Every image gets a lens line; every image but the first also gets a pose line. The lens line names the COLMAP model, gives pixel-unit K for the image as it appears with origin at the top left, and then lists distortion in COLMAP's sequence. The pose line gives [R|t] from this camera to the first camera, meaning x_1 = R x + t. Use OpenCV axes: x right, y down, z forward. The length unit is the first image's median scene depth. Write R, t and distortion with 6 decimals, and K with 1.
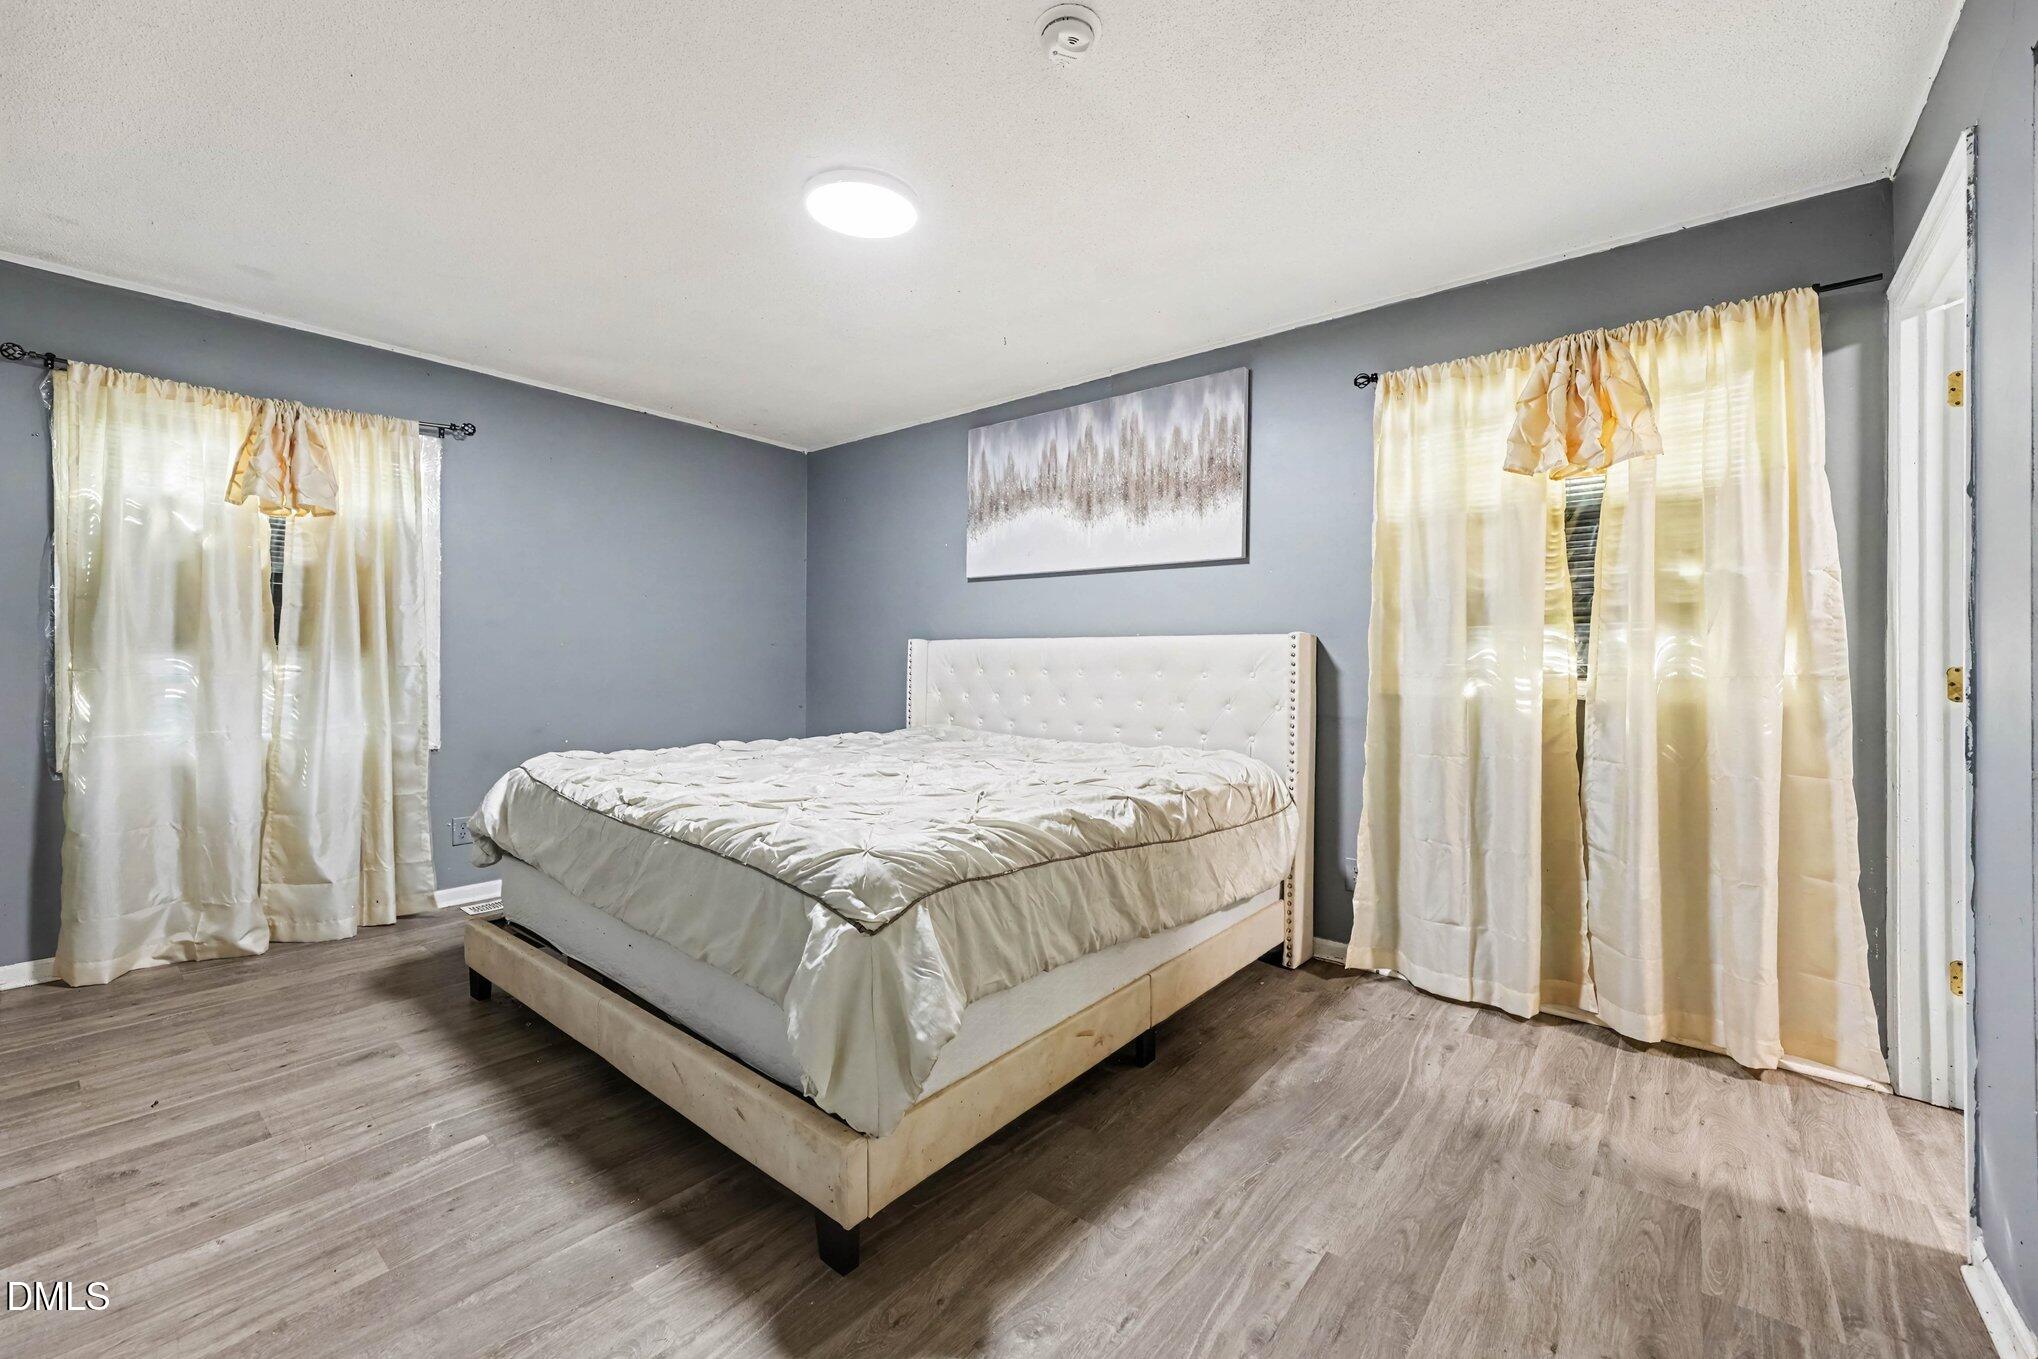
lens RADIAL K [[823.4, 0, 1019.3], [0, 823.4, 665.7], [0, 0, 1]] dist [-0.008562, -0.000071]
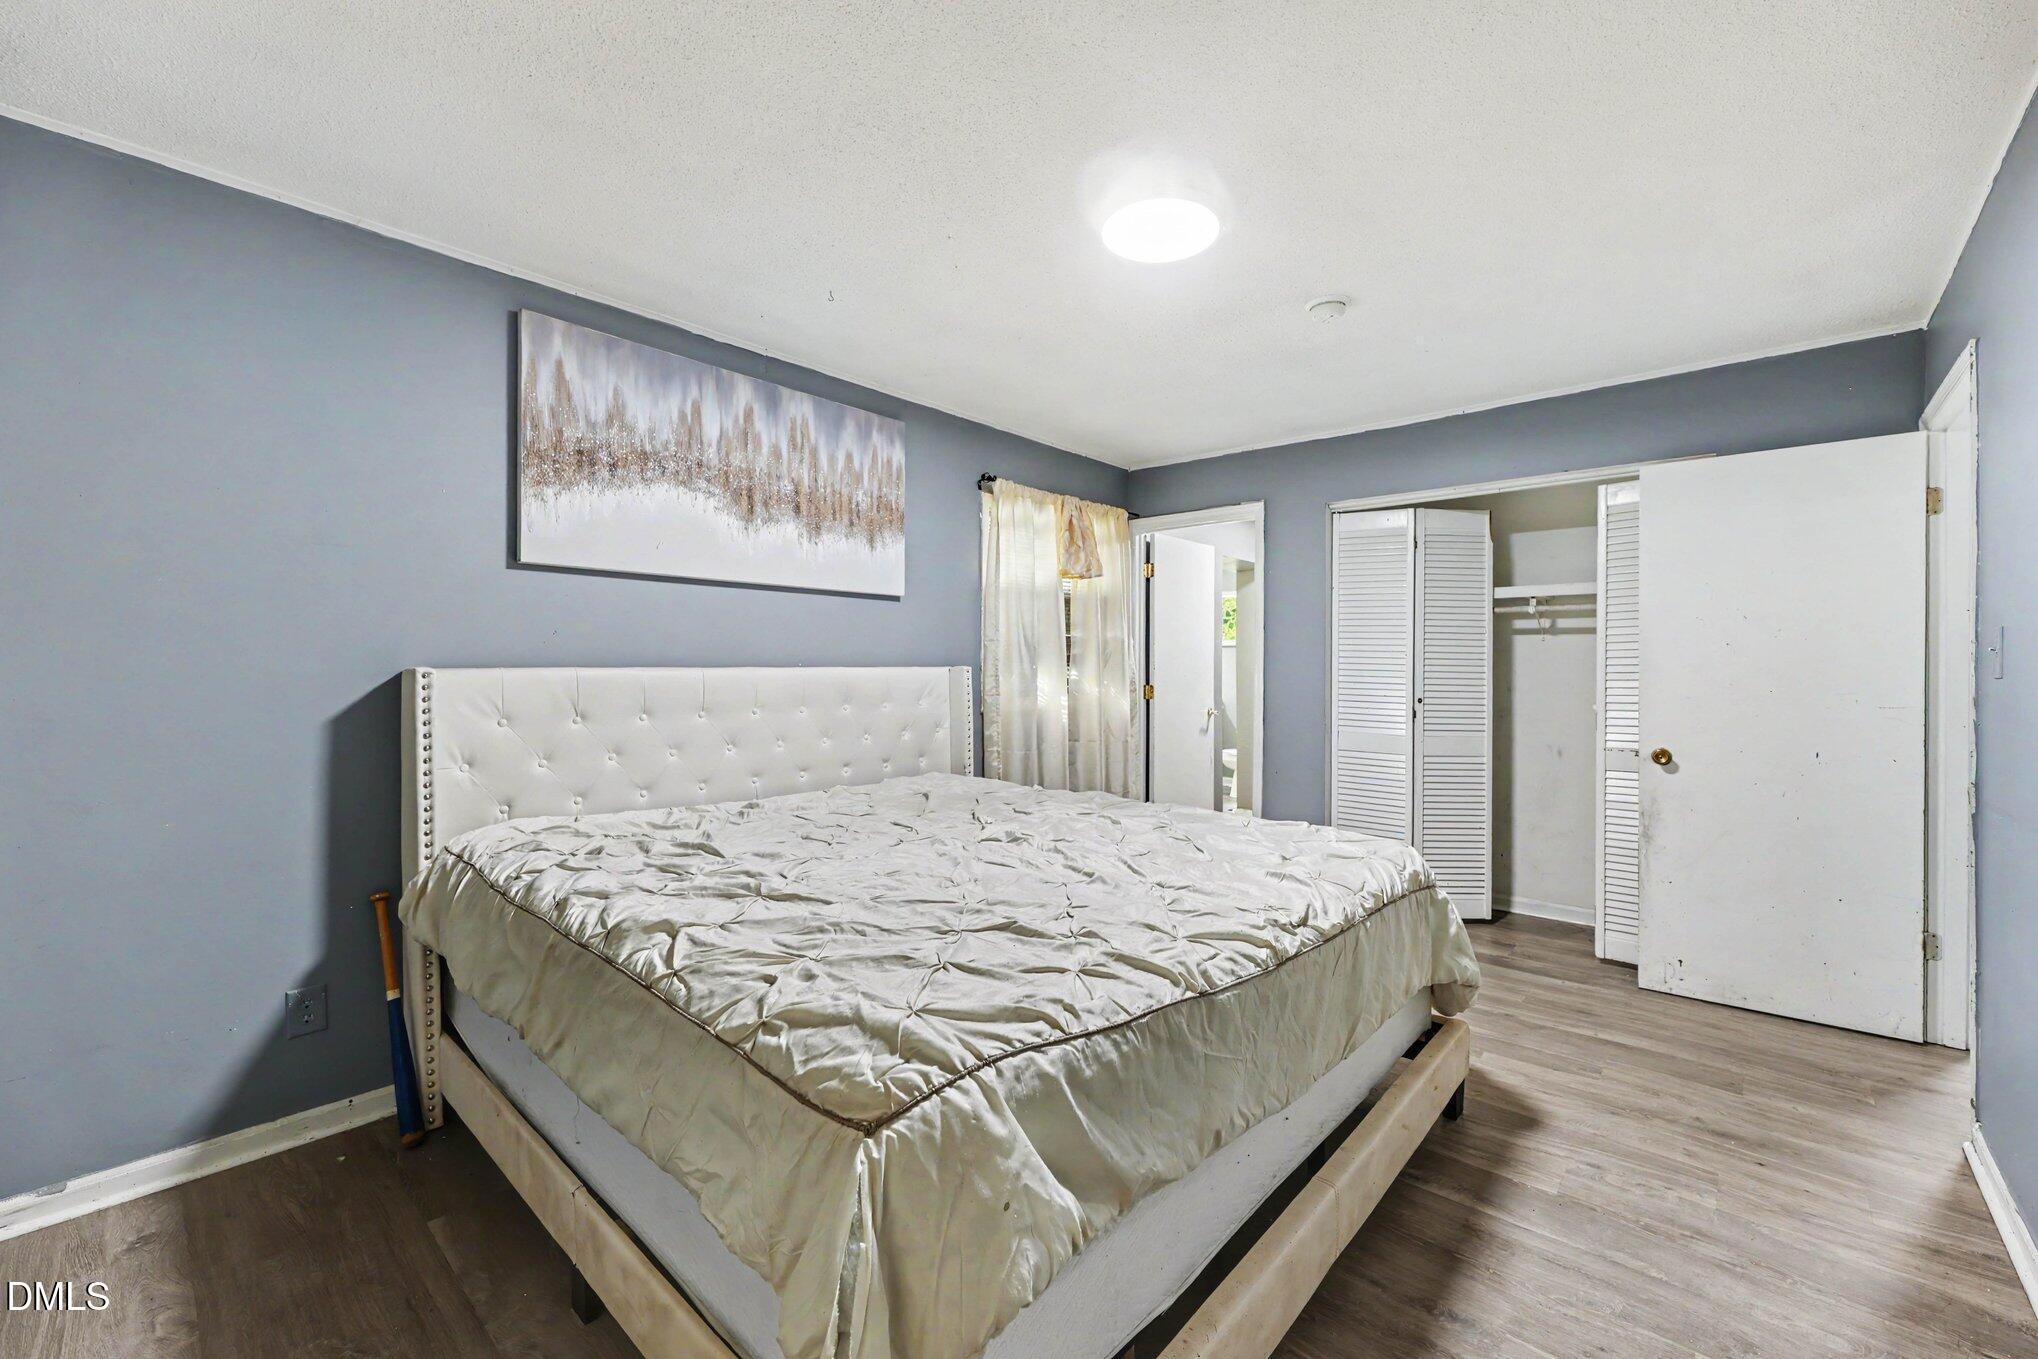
lens RADIAL K [[823.4, 0, 1019.3], [0, 823.4, 665.7], [0, 0, 1]] dist [-0.008562, -0.000071]
pose [[0.030992, -0.003204, 0.999514, -0.738635], [0.007013, 0.999971, 0.002988, -0.038825], [-0.999495, 0.006917, 0.031014, 0.741253]]
